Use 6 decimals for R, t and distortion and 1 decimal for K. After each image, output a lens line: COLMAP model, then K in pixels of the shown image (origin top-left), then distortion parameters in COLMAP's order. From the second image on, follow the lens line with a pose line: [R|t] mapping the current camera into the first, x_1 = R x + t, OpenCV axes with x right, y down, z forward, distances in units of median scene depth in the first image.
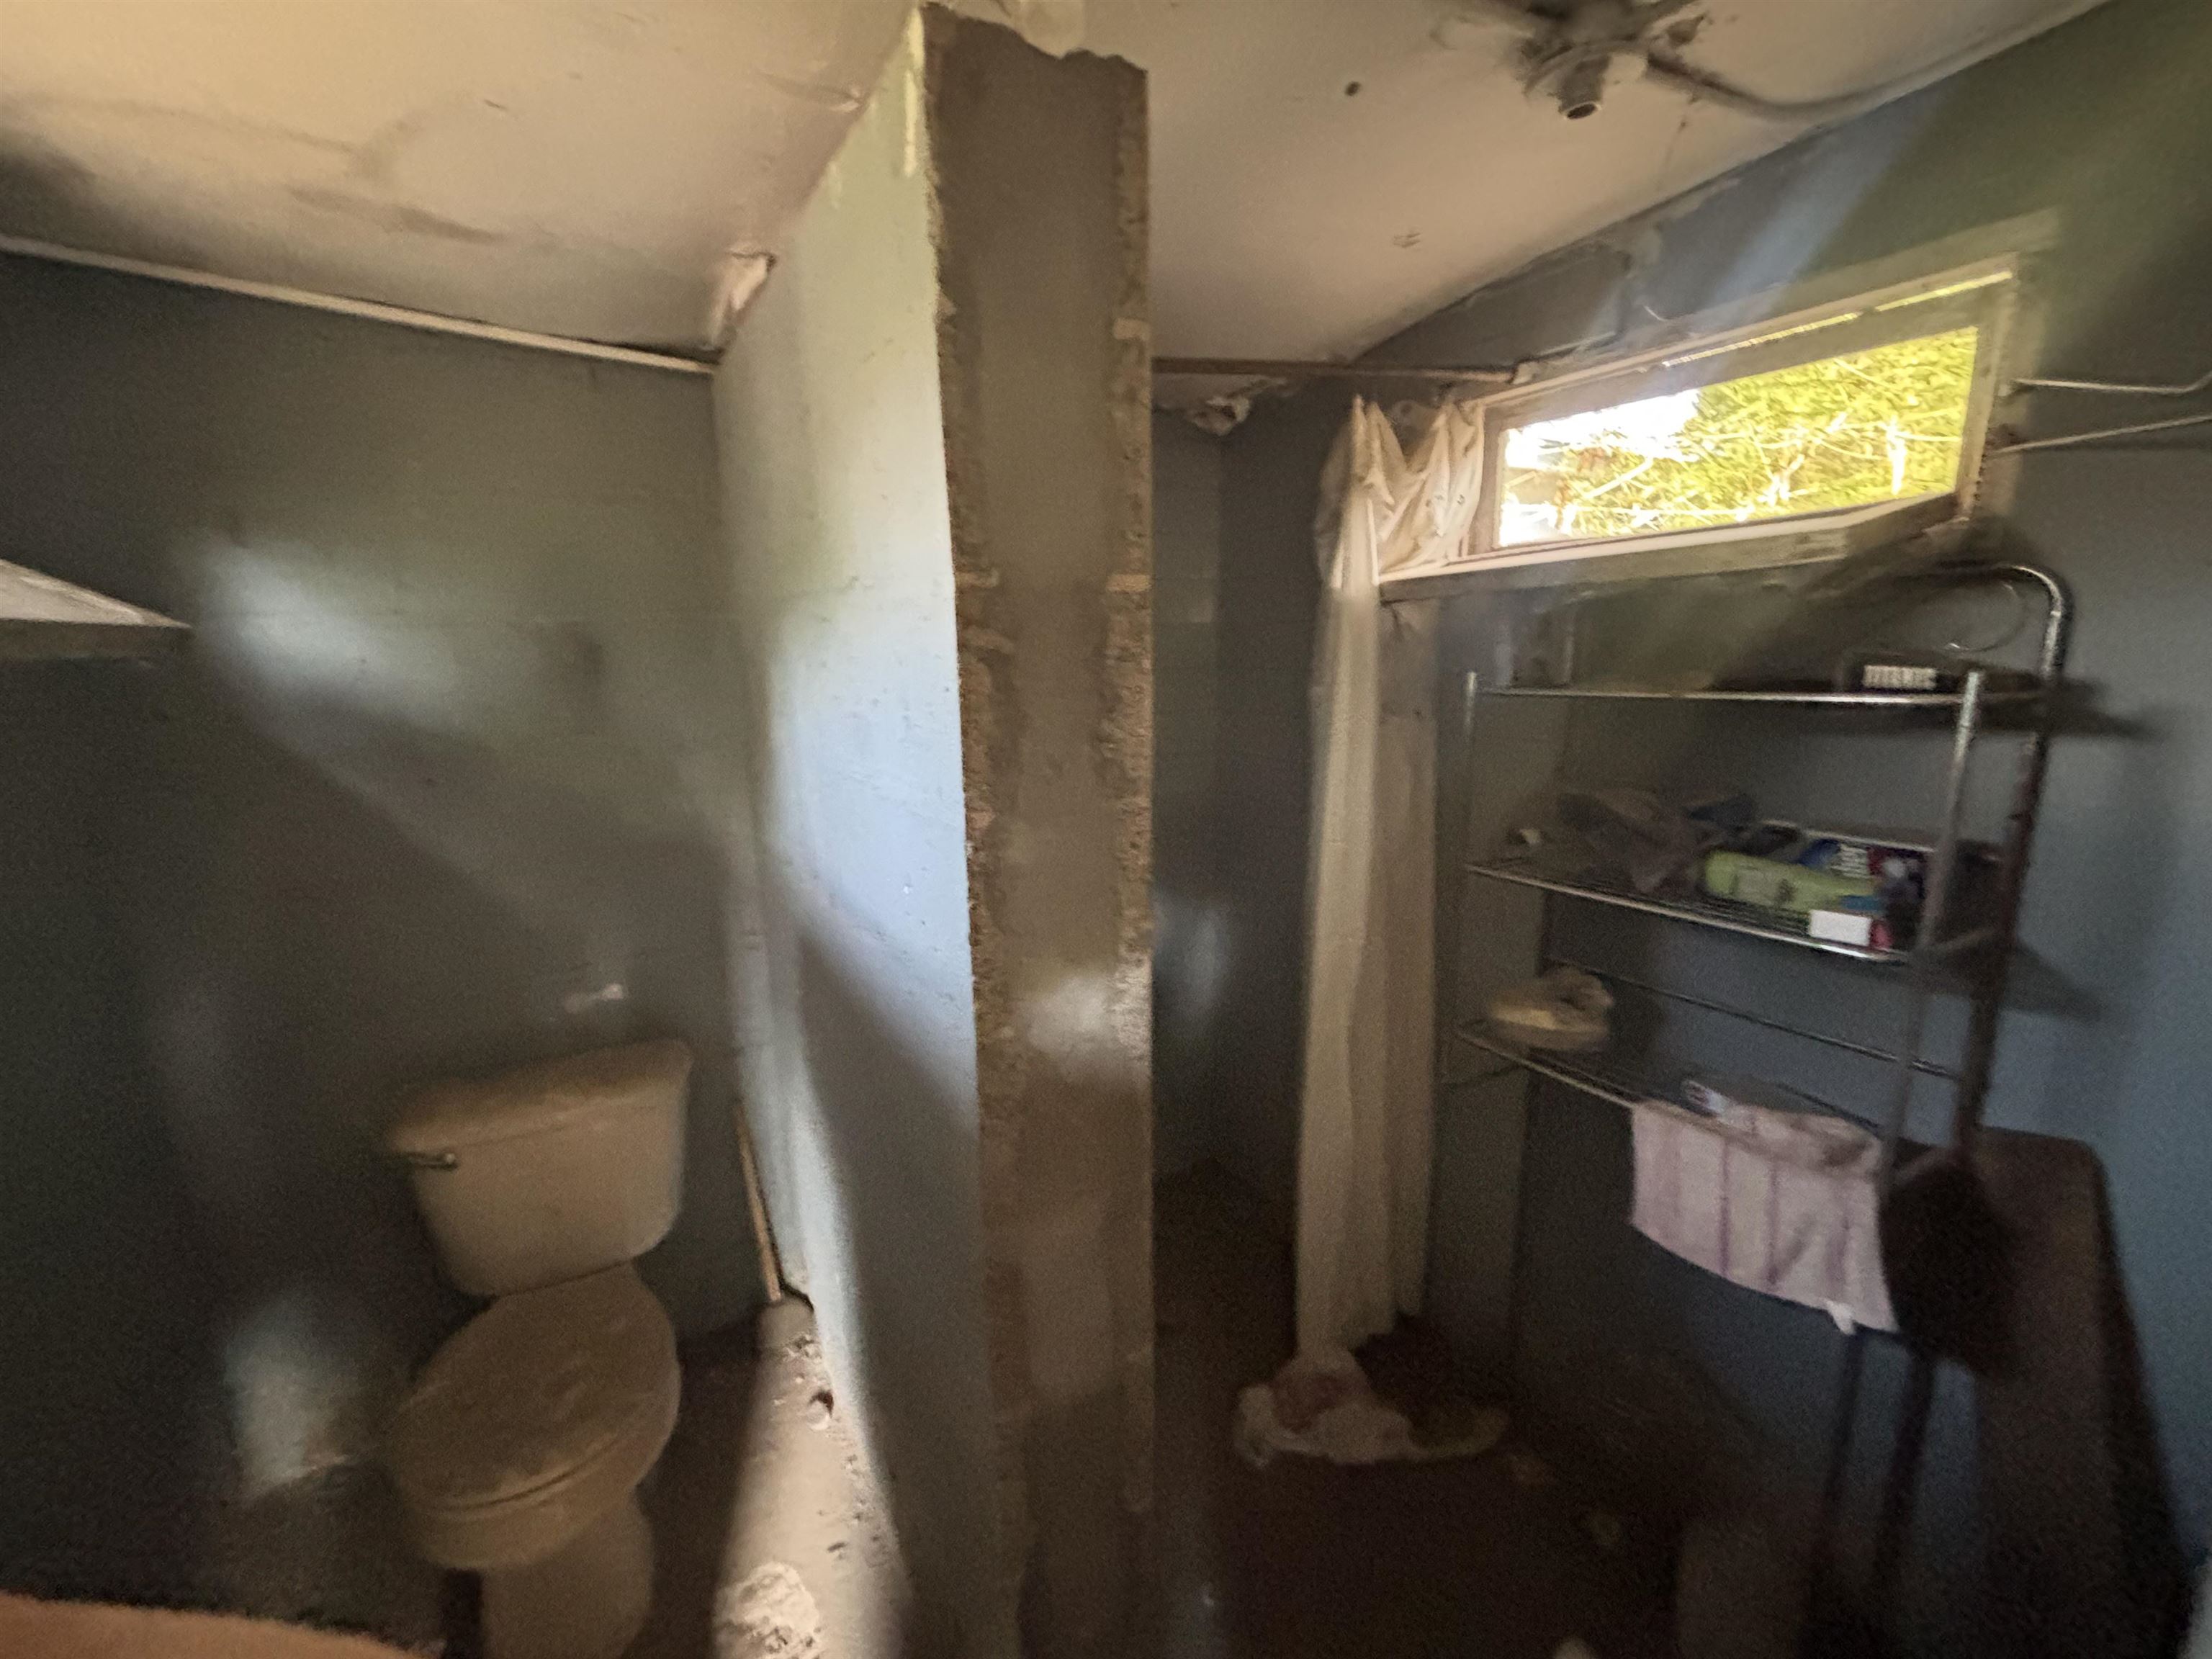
lens RADIAL K [[914.4, 0, 1104.5], [0, 914.4, 834.6], [0, 0, 1]] dist [0.000348, -0.000069]
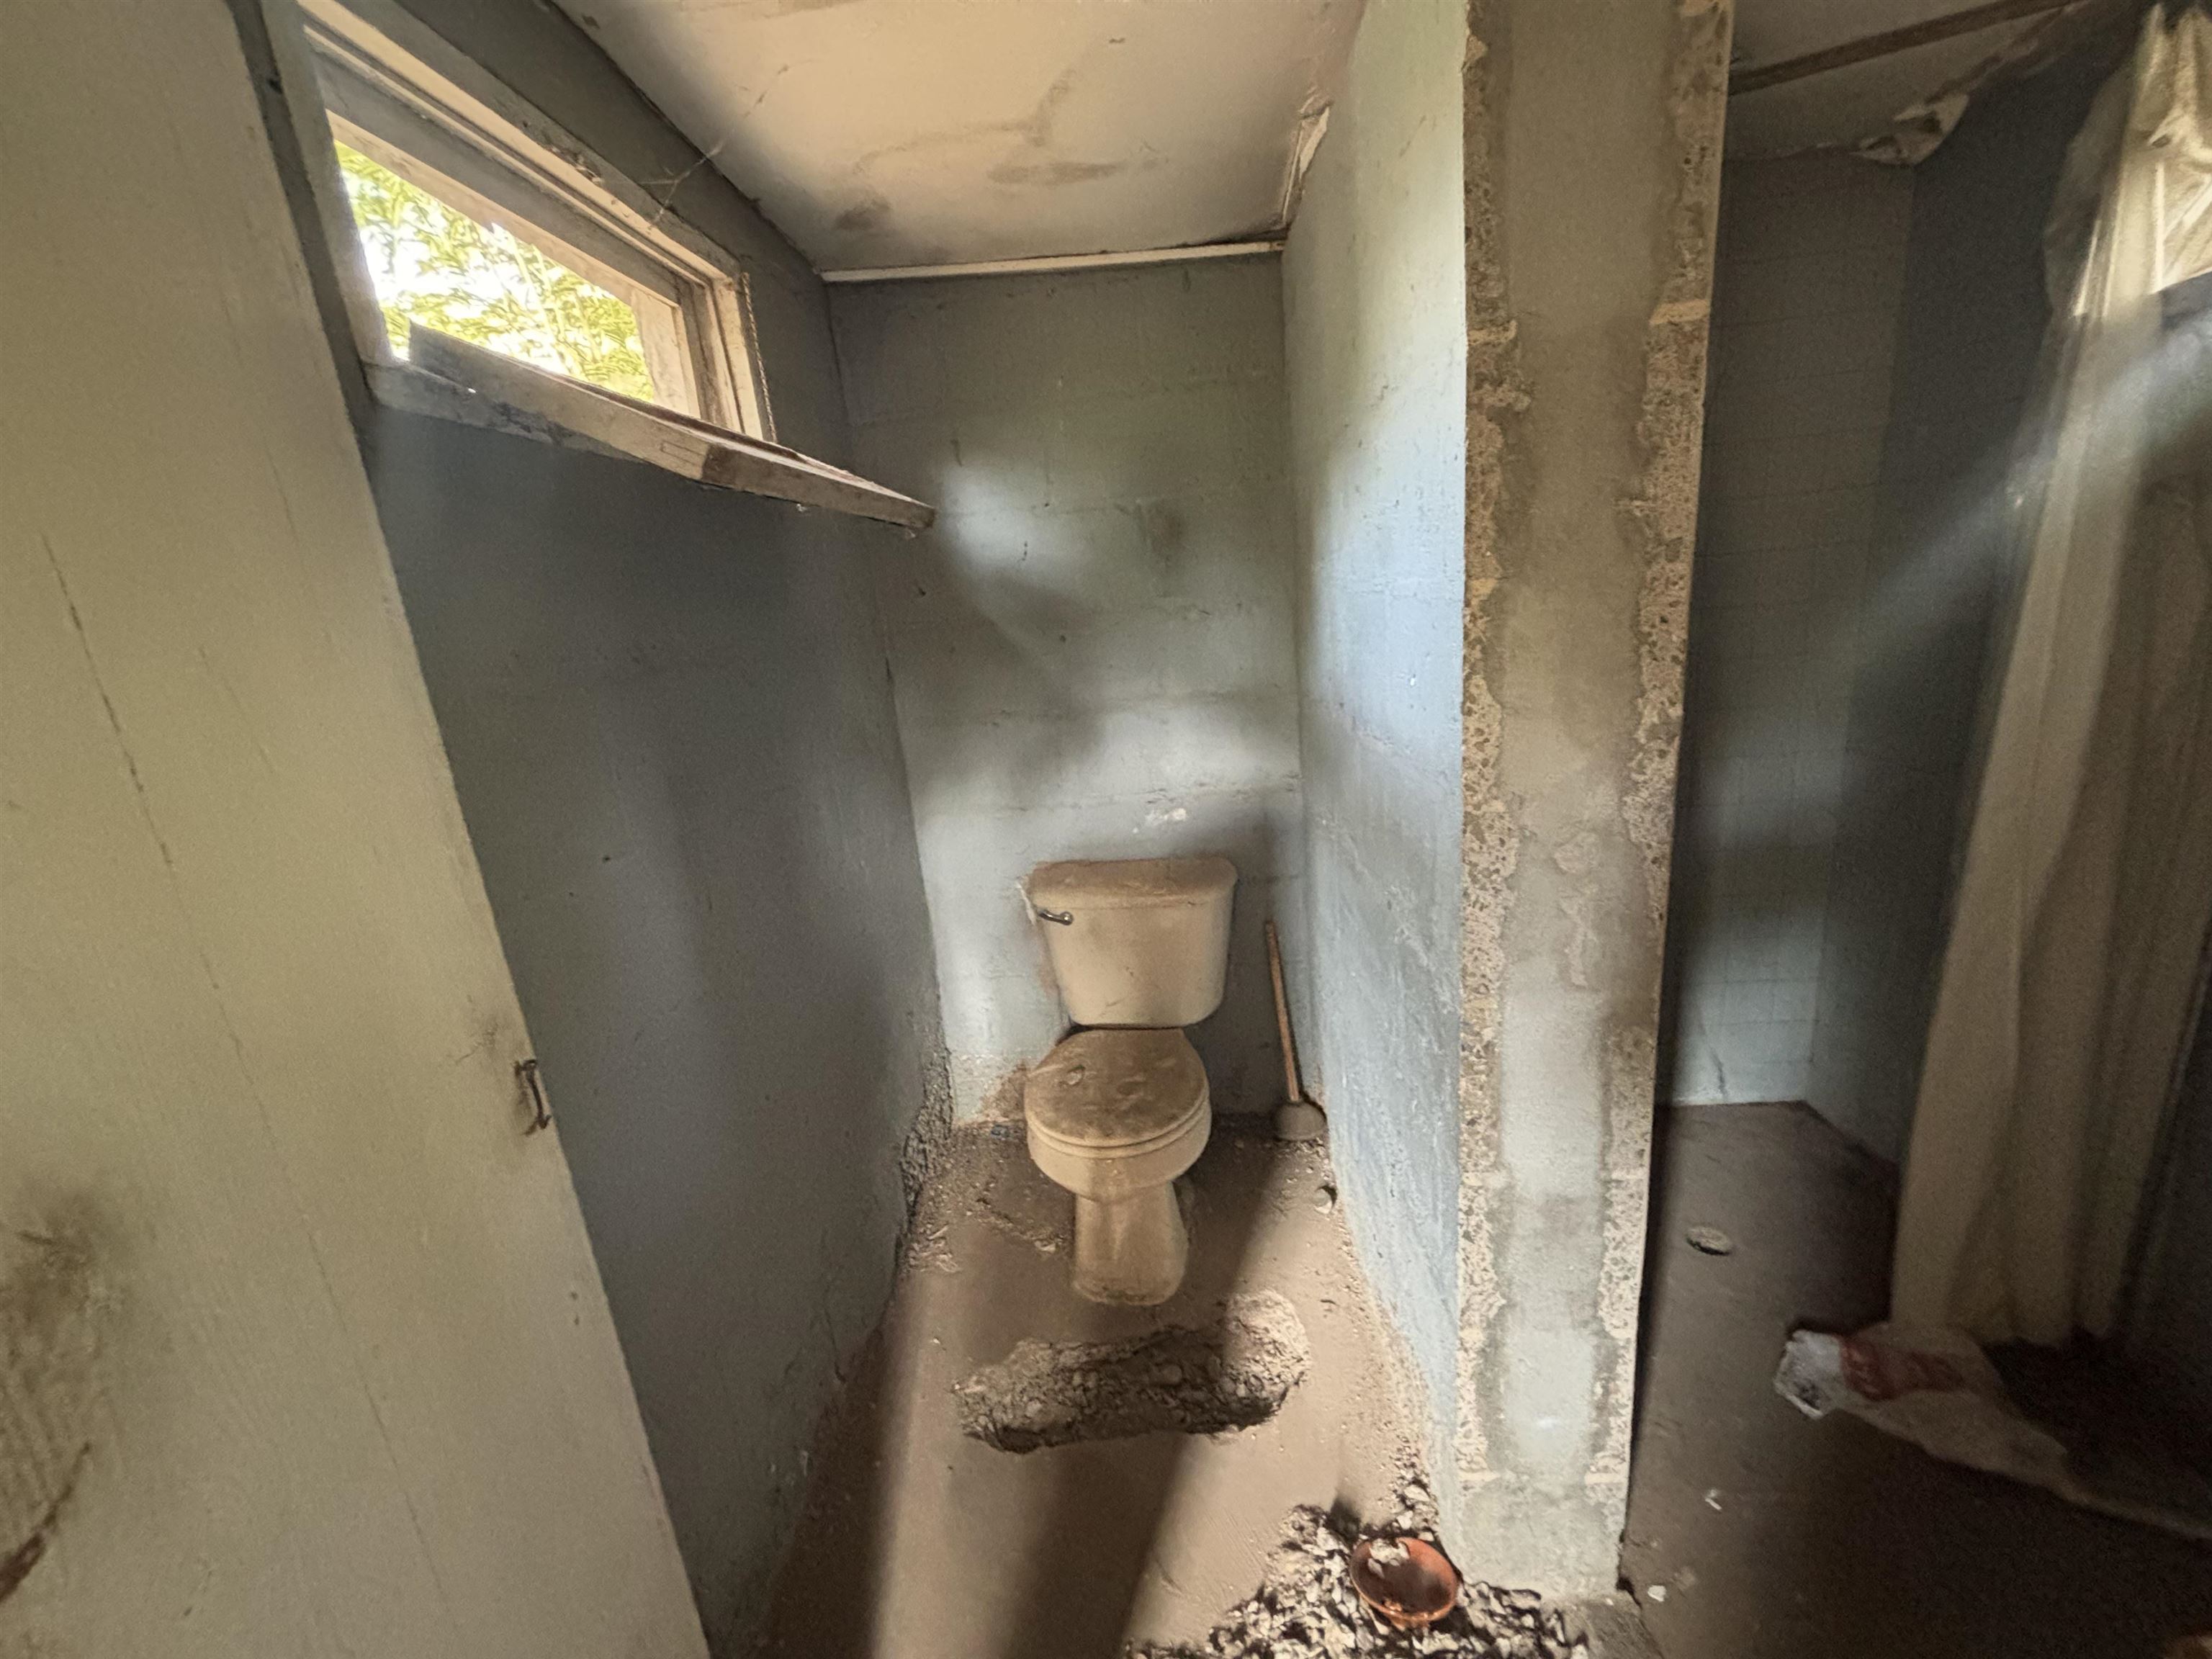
lens RADIAL K [[888.4, 0, 1092.2], [0, 888.4, 825.7], [0, 0, 1]] dist [-0.002058, 0.000015]
pose [[0.819164, 0.085473, -0.567154, 0.050541], [-0.030732, 0.993954, 0.105407, 0.084560], [0.572735, -0.068916, 0.816839, -0.042920]]
